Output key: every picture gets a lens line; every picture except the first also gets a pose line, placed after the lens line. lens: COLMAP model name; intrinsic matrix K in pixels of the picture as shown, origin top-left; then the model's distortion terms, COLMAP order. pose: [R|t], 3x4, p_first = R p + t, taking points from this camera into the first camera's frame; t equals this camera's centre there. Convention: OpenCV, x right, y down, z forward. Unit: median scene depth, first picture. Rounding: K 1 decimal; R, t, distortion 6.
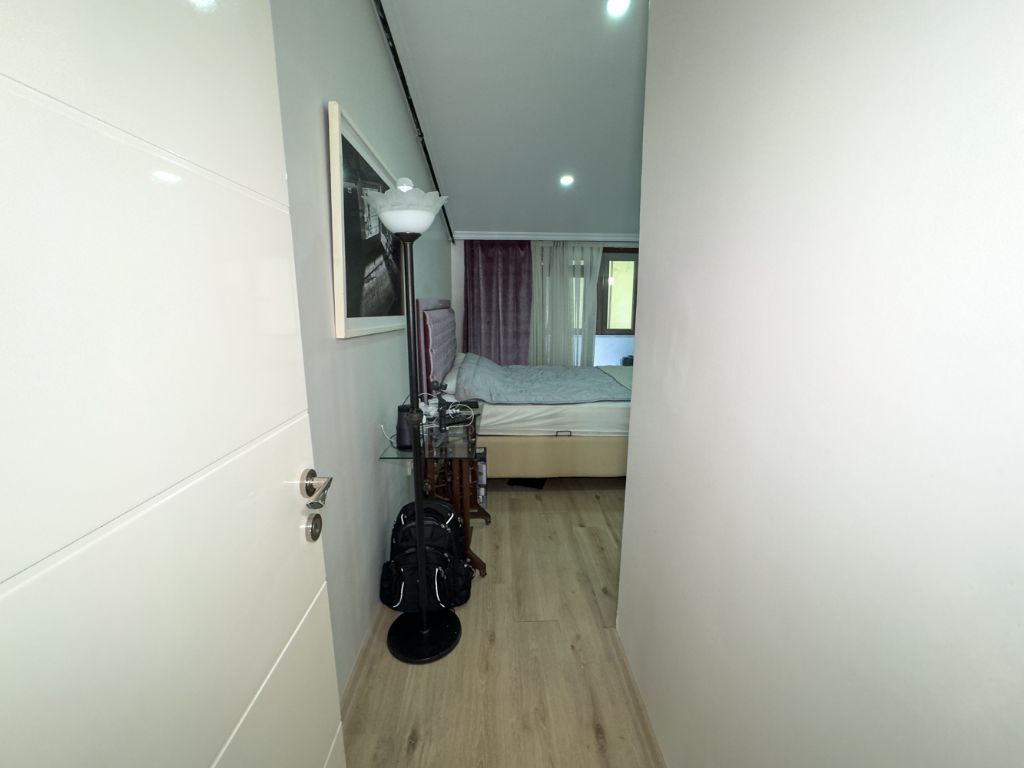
lens RADIAL K [[418.2, 0, 507.8], [0, 418.2, 390.8], [0, 0, 1]] dist [-0.034111, 0.013246]
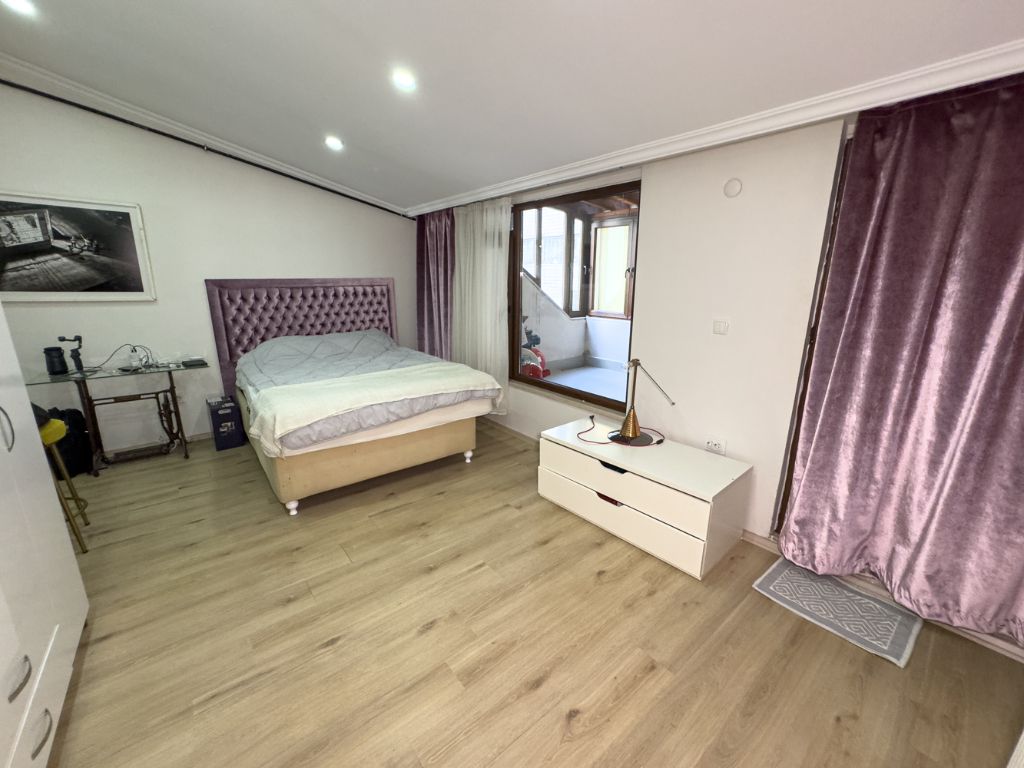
lens RADIAL K [[418.2, 0, 509.2], [0, 418.2, 384.7], [0, 0, 1]] dist [-0.034111, 0.013246]
pose [[0.611951, 0.197090, -0.765944, 0.846828], [-0.171277, 0.978495, 0.114941, -0.119961], [0.772127, 0.060850, 0.632549, 0.571356]]
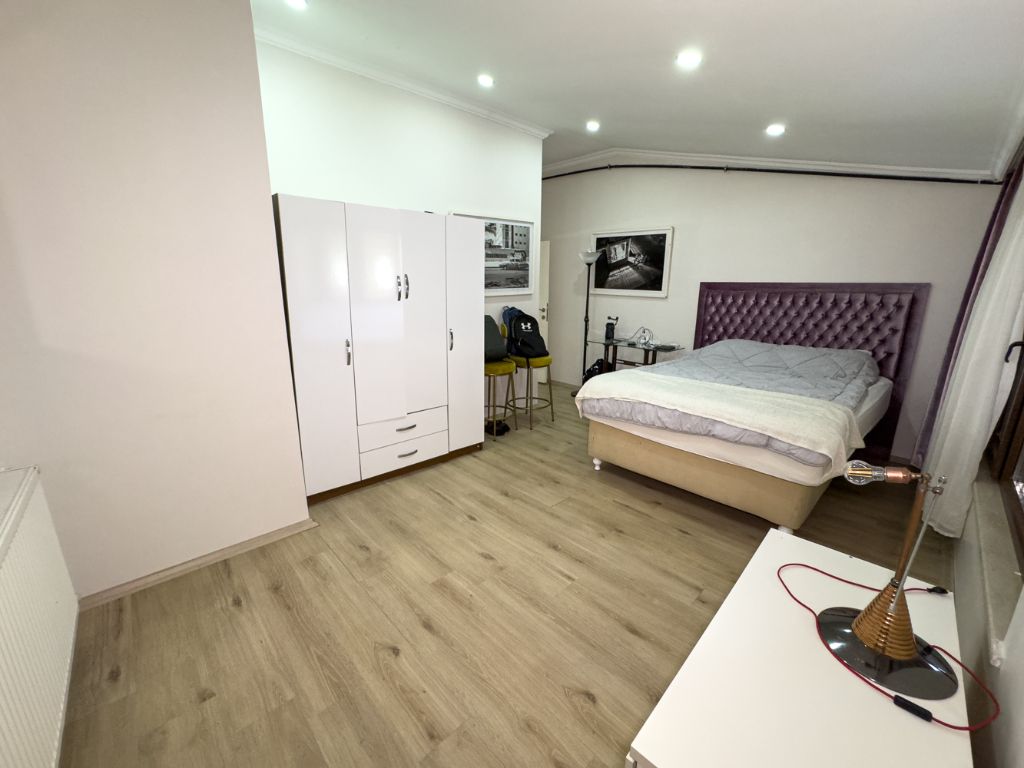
lens RADIAL K [[418.2, 0, 518.5], [0, 418.2, 384.8], [0, 0, 1]] dist [-0.034111, 0.013246]
pose [[-0.732709, 0.155291, -0.662587, 0.811864], [-0.150899, 0.912308, 0.380688, -0.207839], [0.663601, 0.378917, -0.645023, 1.013300]]
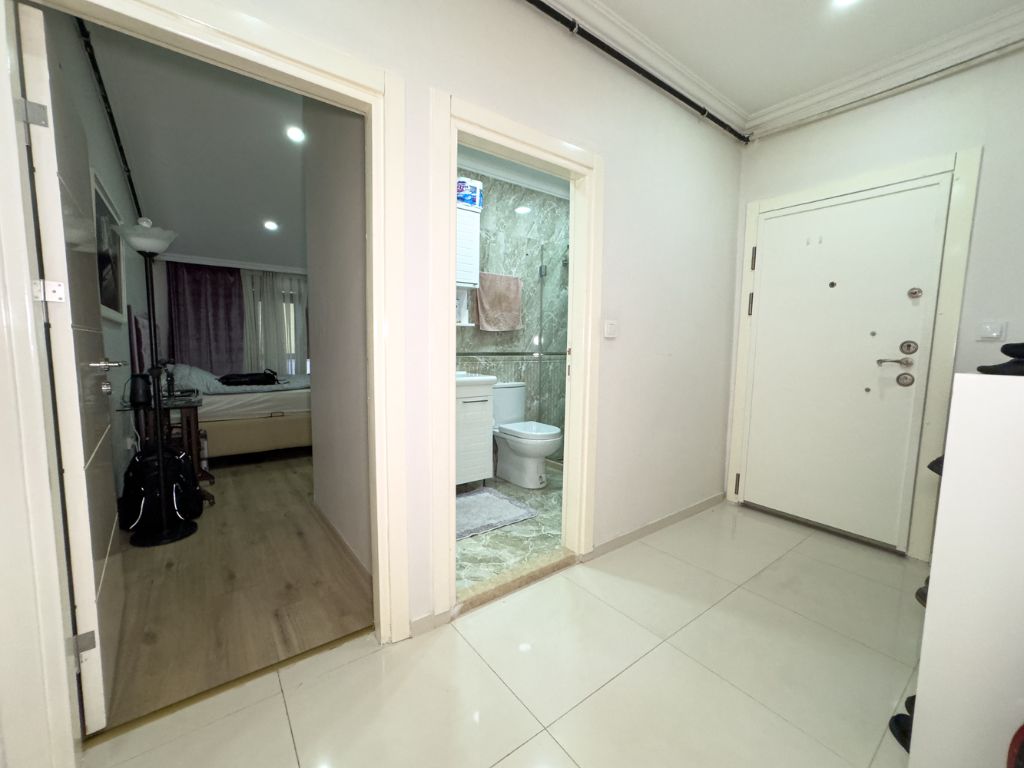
lens RADIAL K [[418.2, 0, 512.8], [0, 418.2, 382.6], [0, 0, 1]] dist [-0.034111, 0.013246]
pose [[0.809519, -0.042594, 0.585546, -0.015654], [0.108114, 0.991123, -0.077371, 0.119389], [-0.577053, 0.125939, 0.806938, -0.309964]]
